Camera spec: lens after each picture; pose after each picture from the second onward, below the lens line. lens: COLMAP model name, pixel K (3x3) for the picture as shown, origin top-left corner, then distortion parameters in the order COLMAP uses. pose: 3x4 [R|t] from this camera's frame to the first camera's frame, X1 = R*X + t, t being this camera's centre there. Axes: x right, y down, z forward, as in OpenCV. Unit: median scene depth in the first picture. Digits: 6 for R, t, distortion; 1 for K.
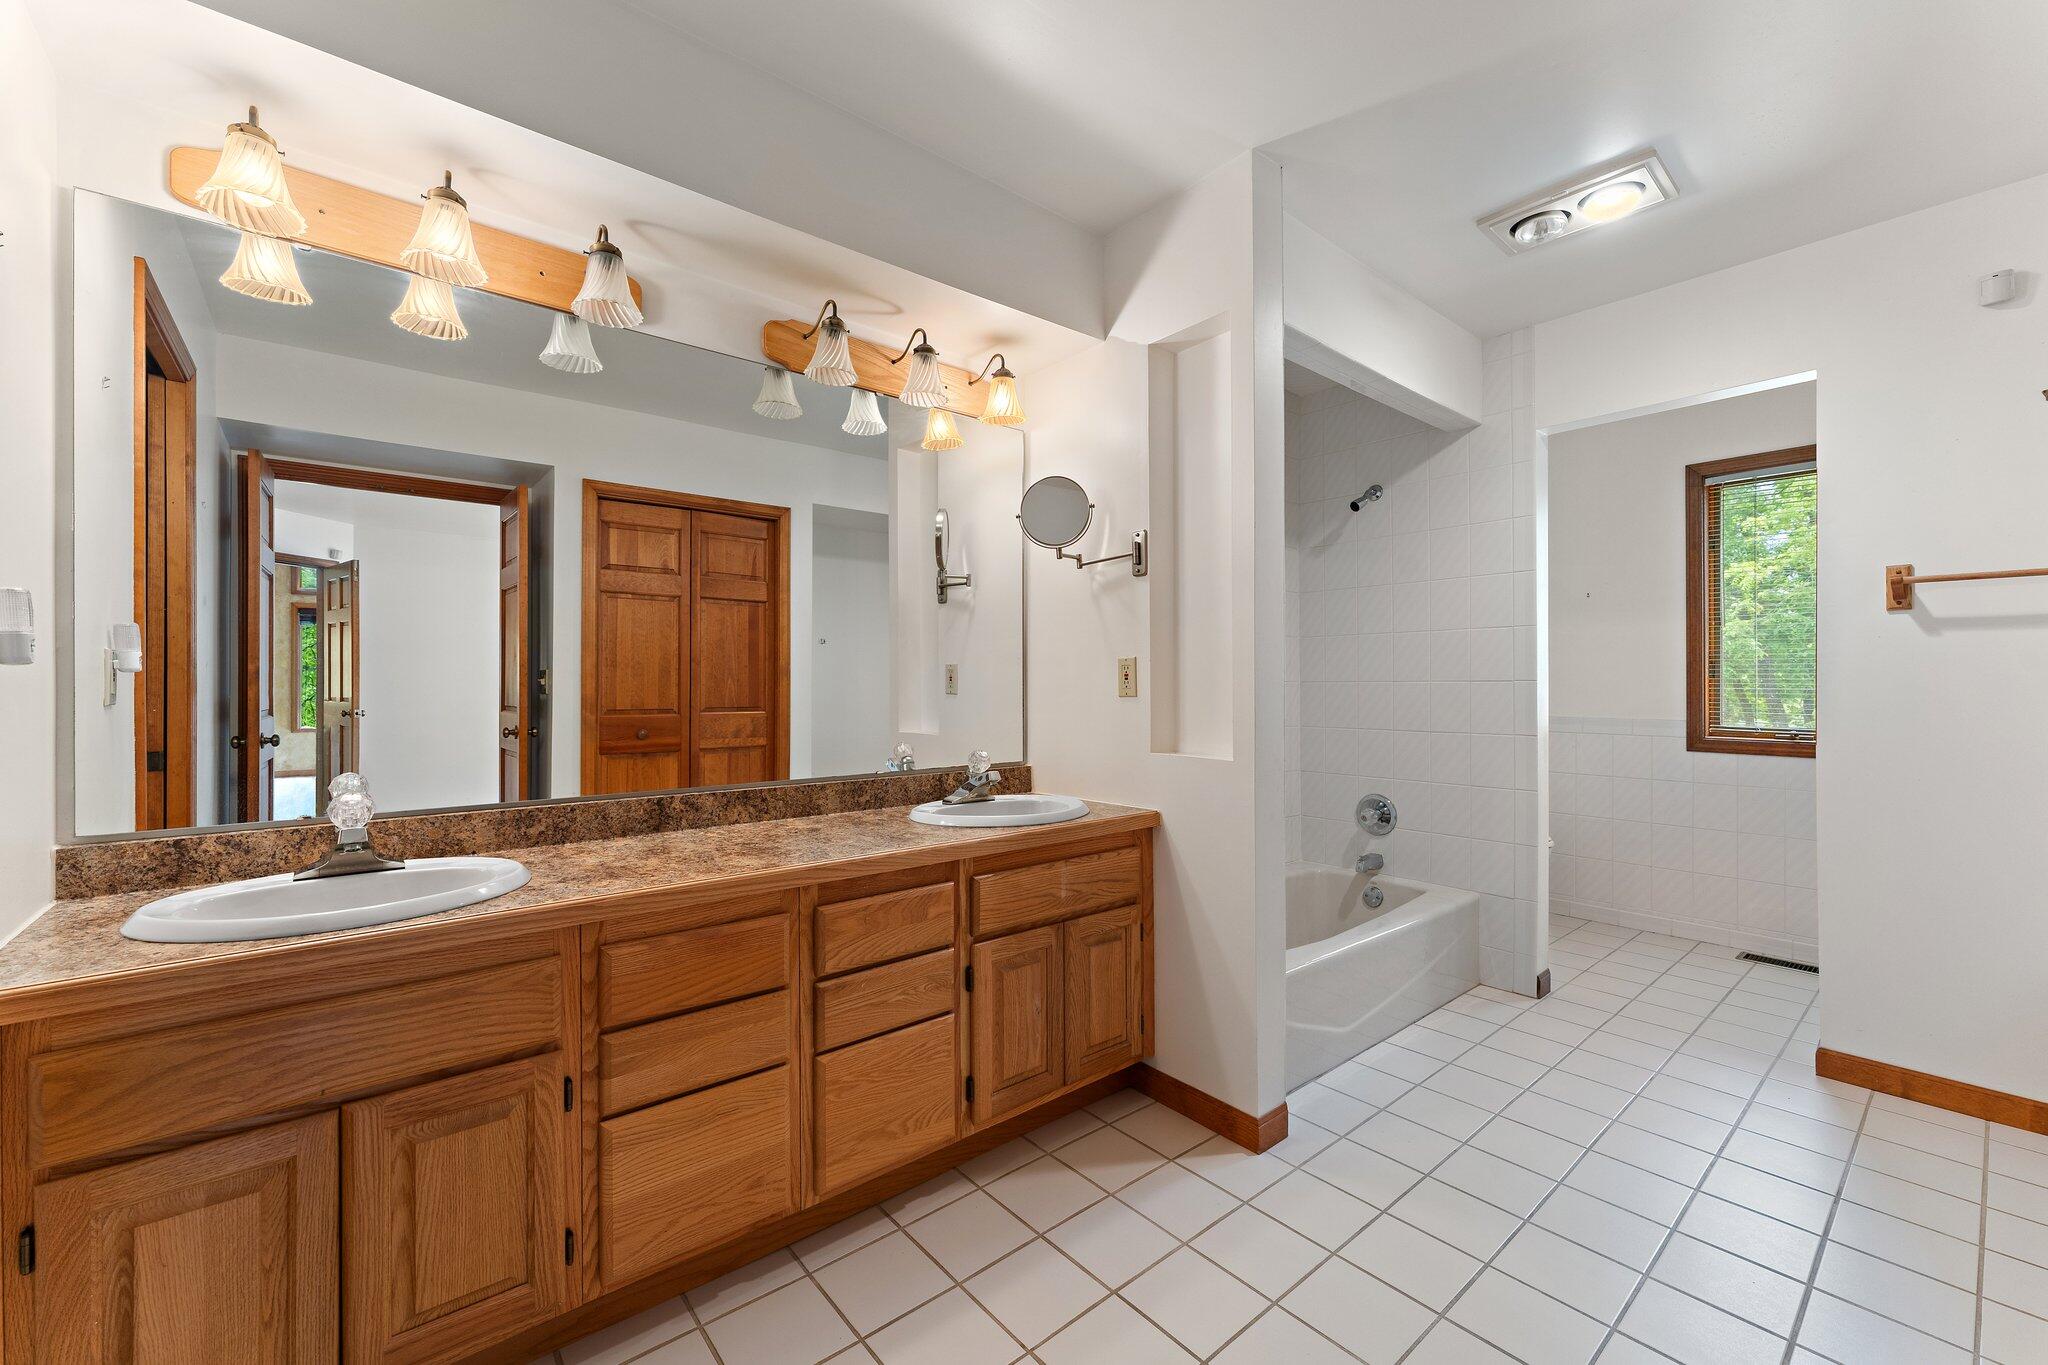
lens RADIAL K [[823.3, 0, 1036.8], [0, 823.3, 682.4], [0, 0, 1]] dist [0.004839, 0.000704]
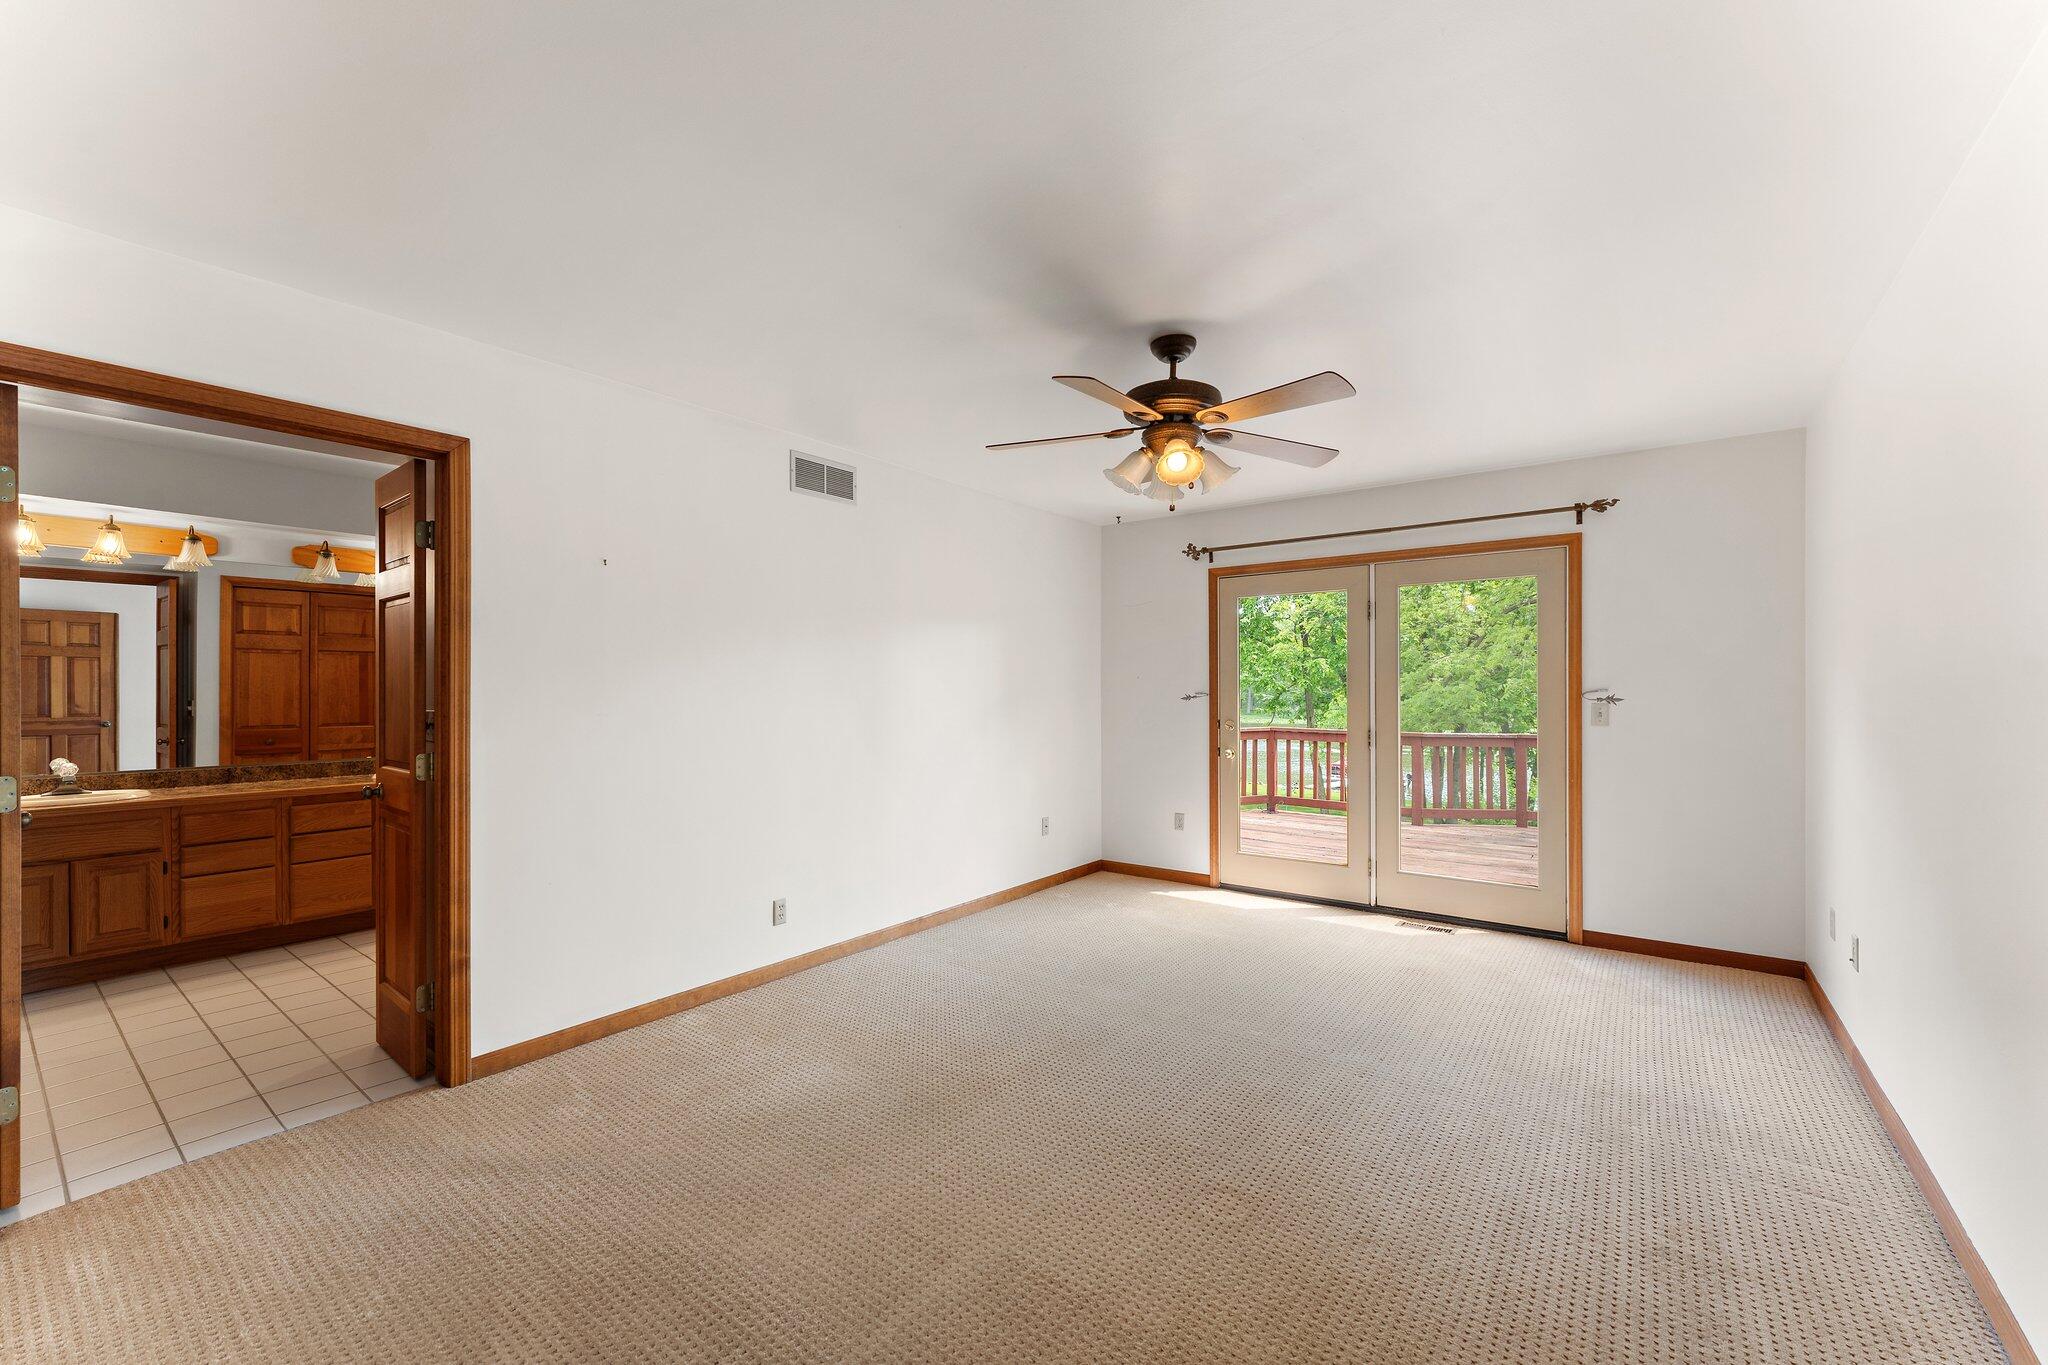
lens RADIAL K [[823.3, 0, 1020.4], [0, 823.3, 695.2], [0, 0, 1]] dist [0.004839, 0.000704]
pose [[0.978293, 0.000607, 0.207227, 0.580550], [-0.002081, 0.999974, 0.006893, -0.037726], [-0.207217, -0.007174, 0.978269, -0.806616]]
